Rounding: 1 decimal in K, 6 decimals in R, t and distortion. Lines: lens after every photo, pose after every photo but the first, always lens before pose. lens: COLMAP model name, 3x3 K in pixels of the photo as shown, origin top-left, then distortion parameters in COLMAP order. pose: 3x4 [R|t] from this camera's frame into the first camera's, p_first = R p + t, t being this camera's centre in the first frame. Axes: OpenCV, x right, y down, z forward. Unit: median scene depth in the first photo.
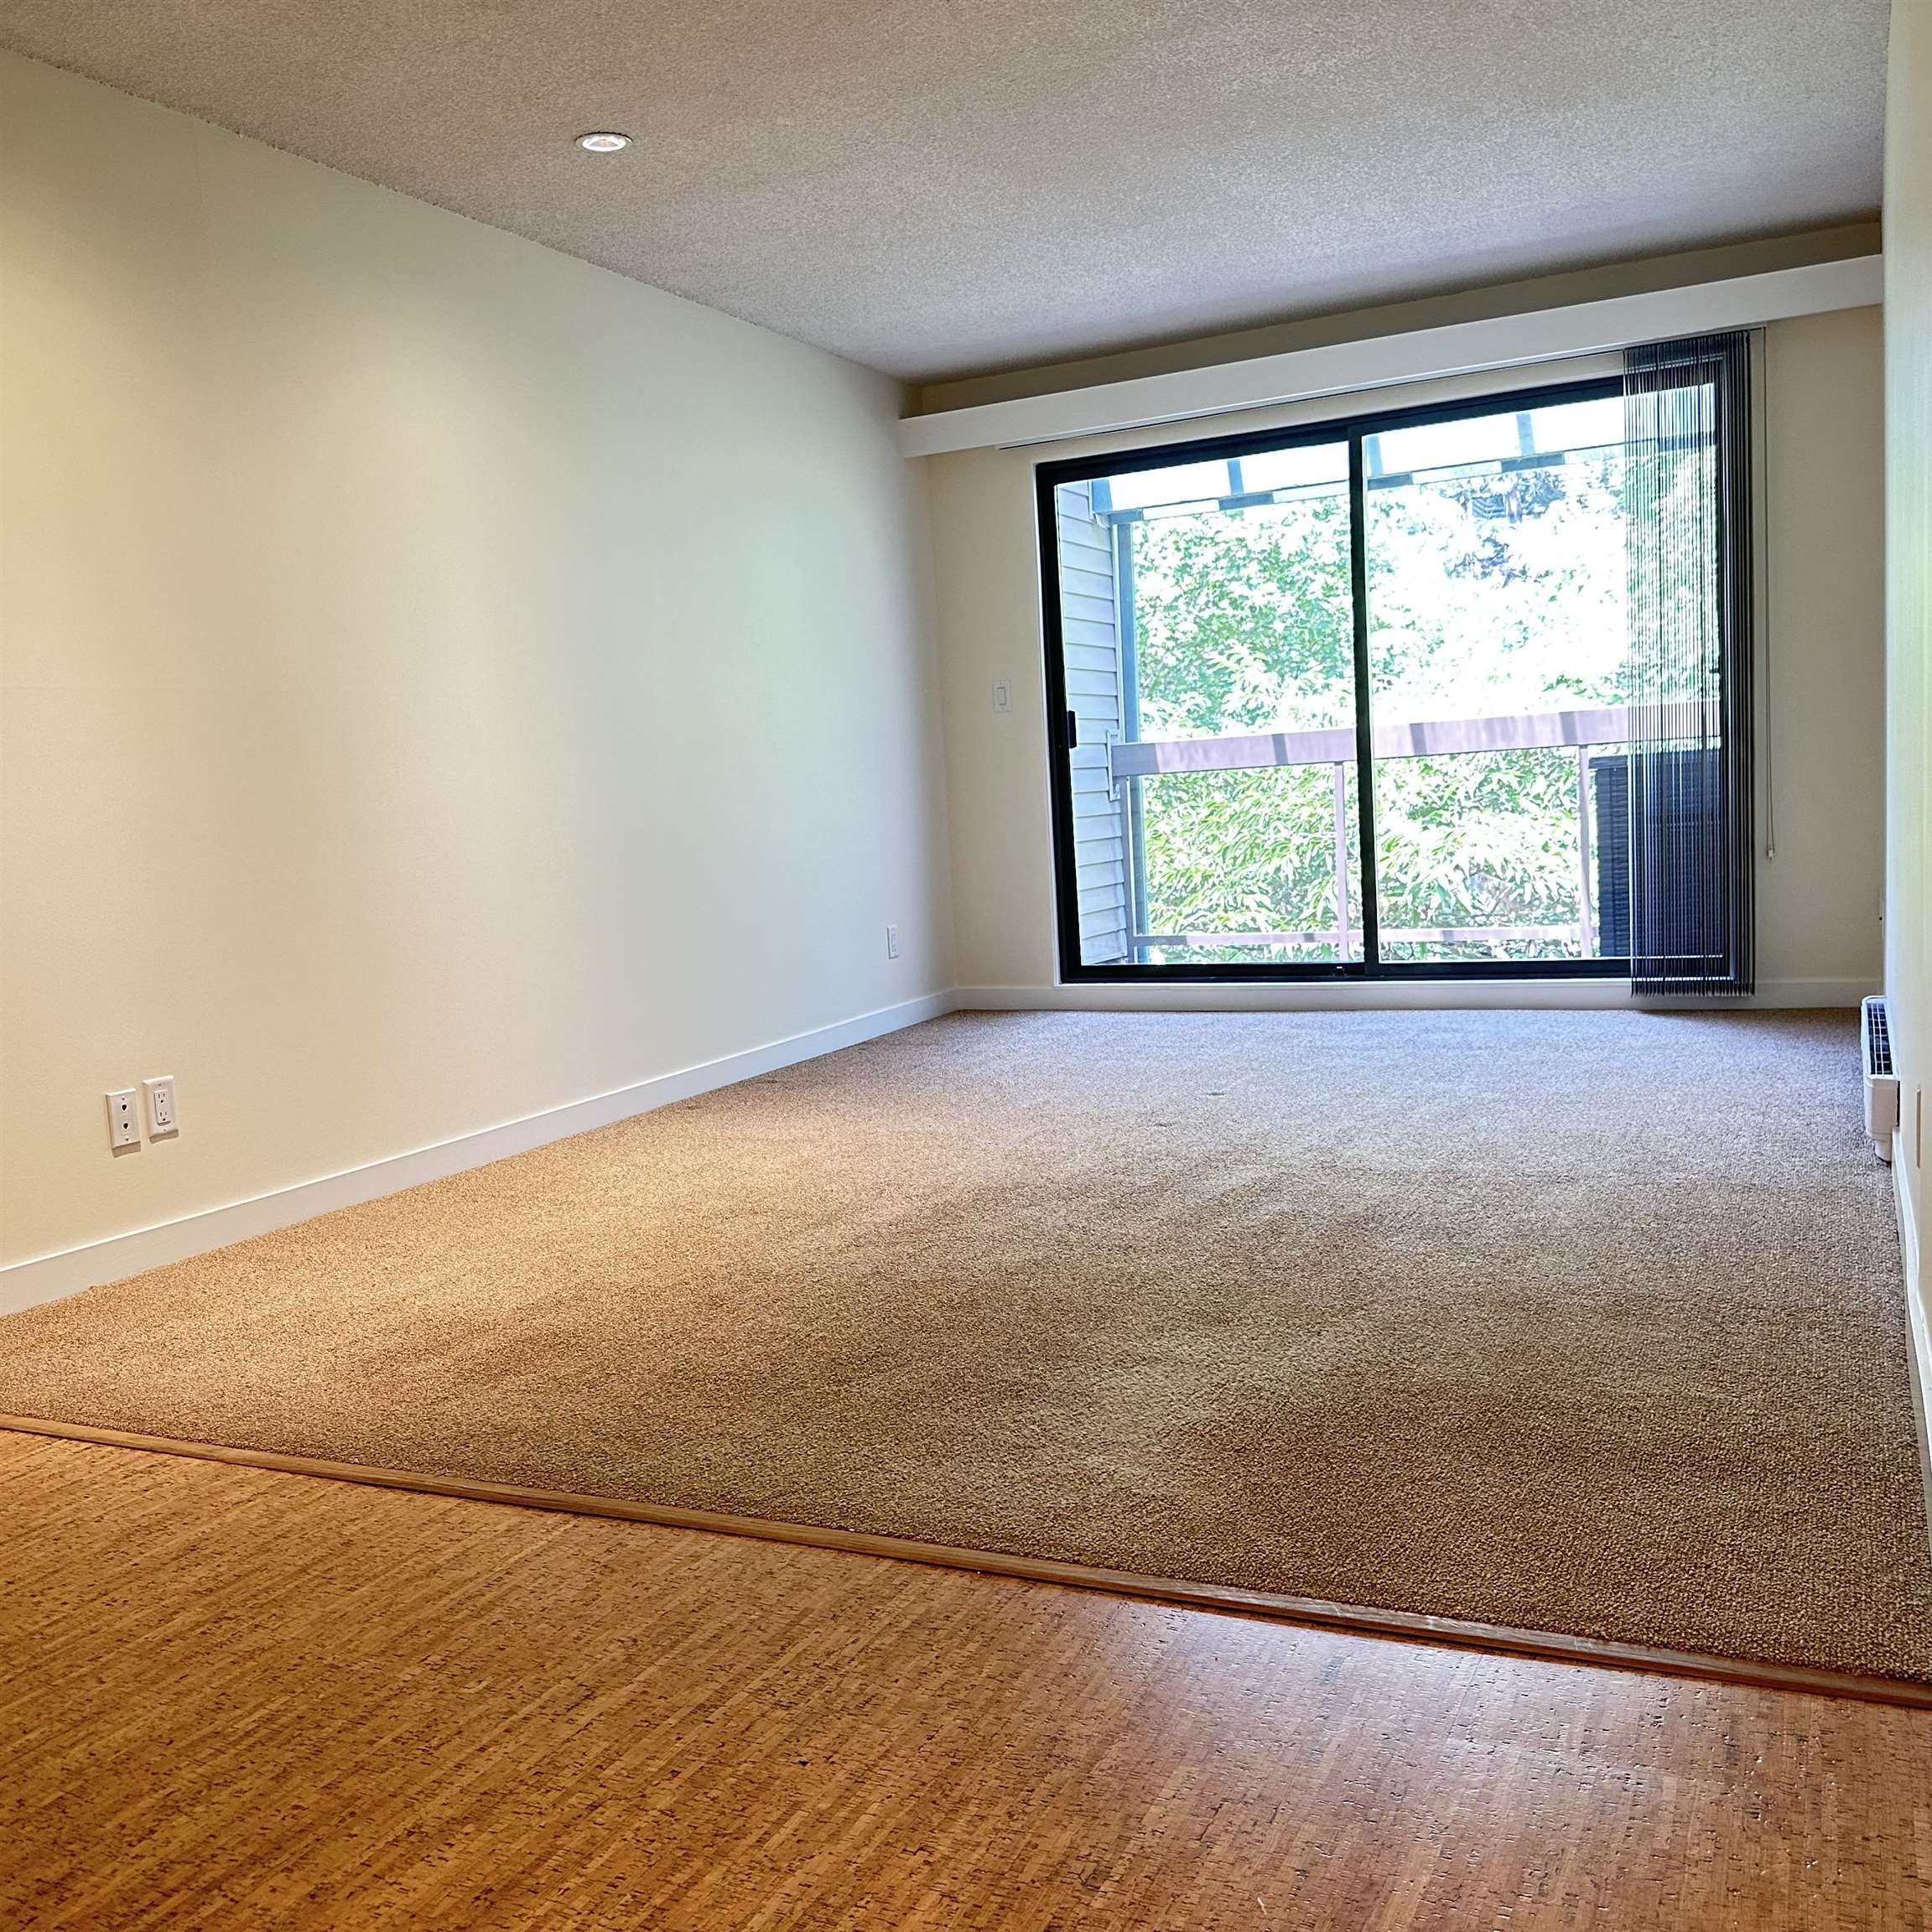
lens RADIAL K [[1804.4, 0, 966.0], [0, 1804.4, 966.0], [0, 0, 1]] dist [0.005557, 0.004851]
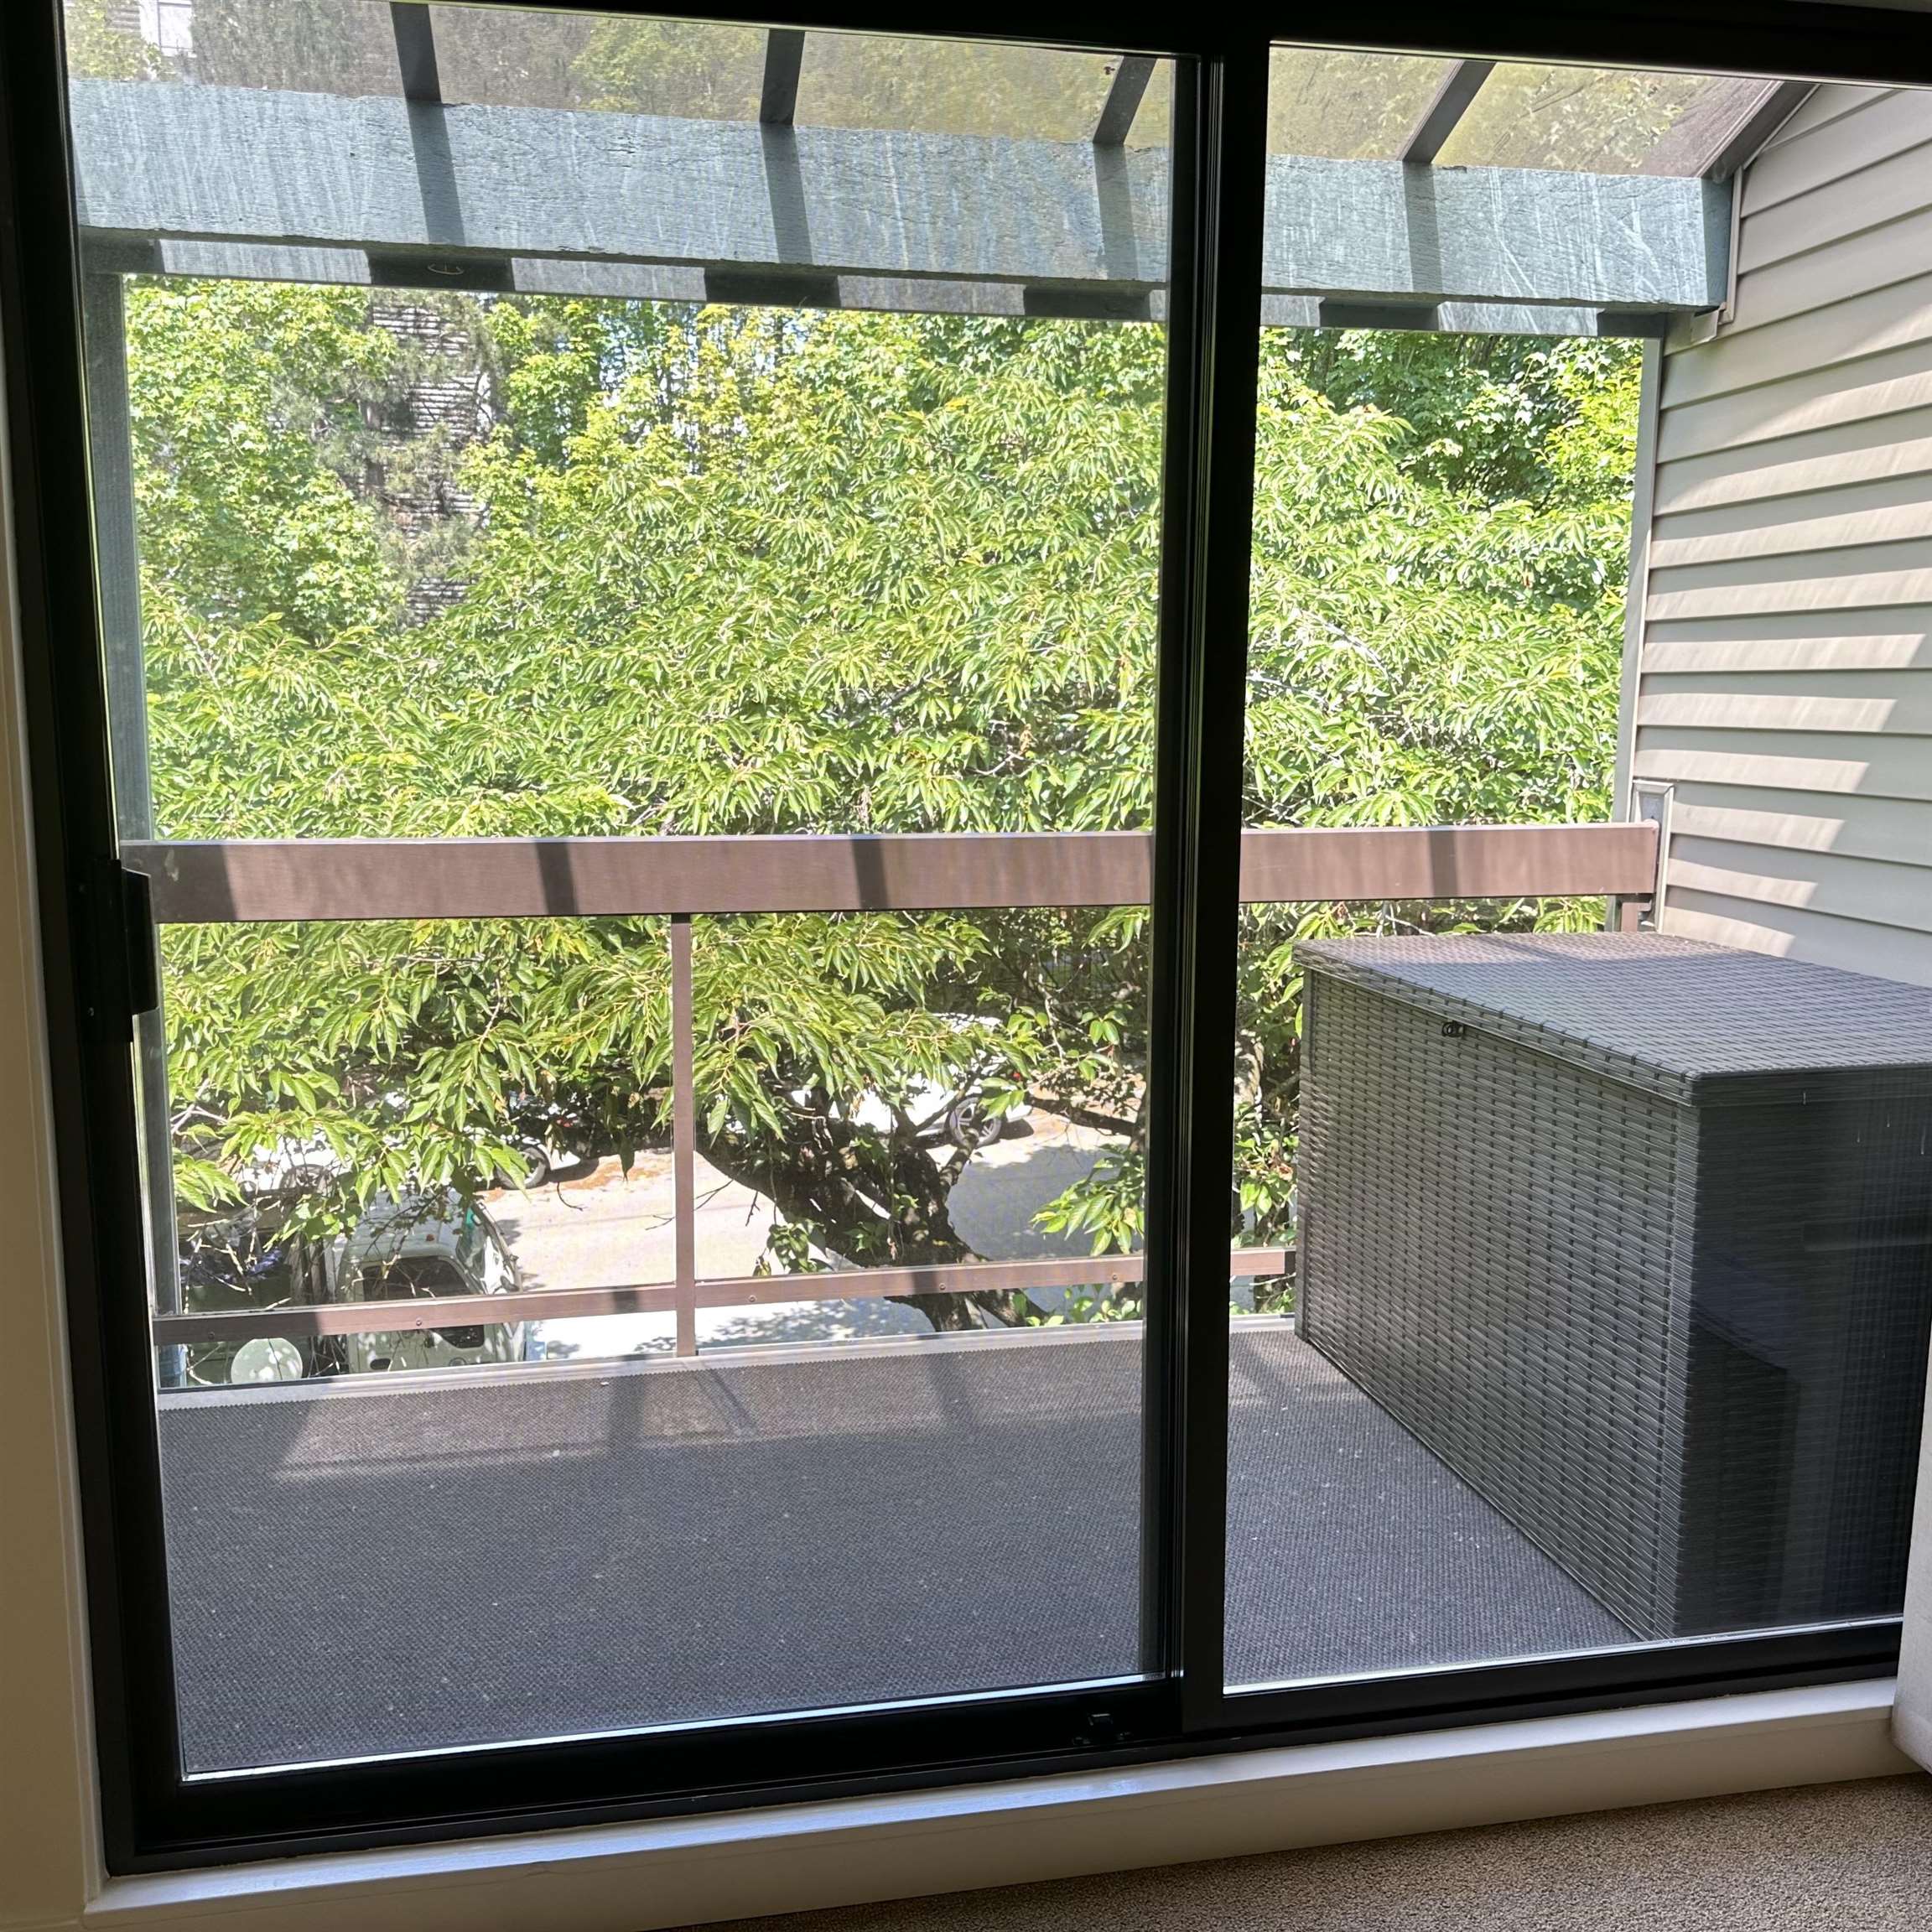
lens RADIAL K [[1804.4, 0, 966.0], [0, 1804.4, 966.0], [0, 0, 1]] dist [0.005557, 0.004851]
pose [[0.794548, -0.026616, 0.606617, -0.004426], [0.003477, 0.999222, 0.039288, -0.099331], [-0.607191, -0.029108, 0.794023, 0.516189]]
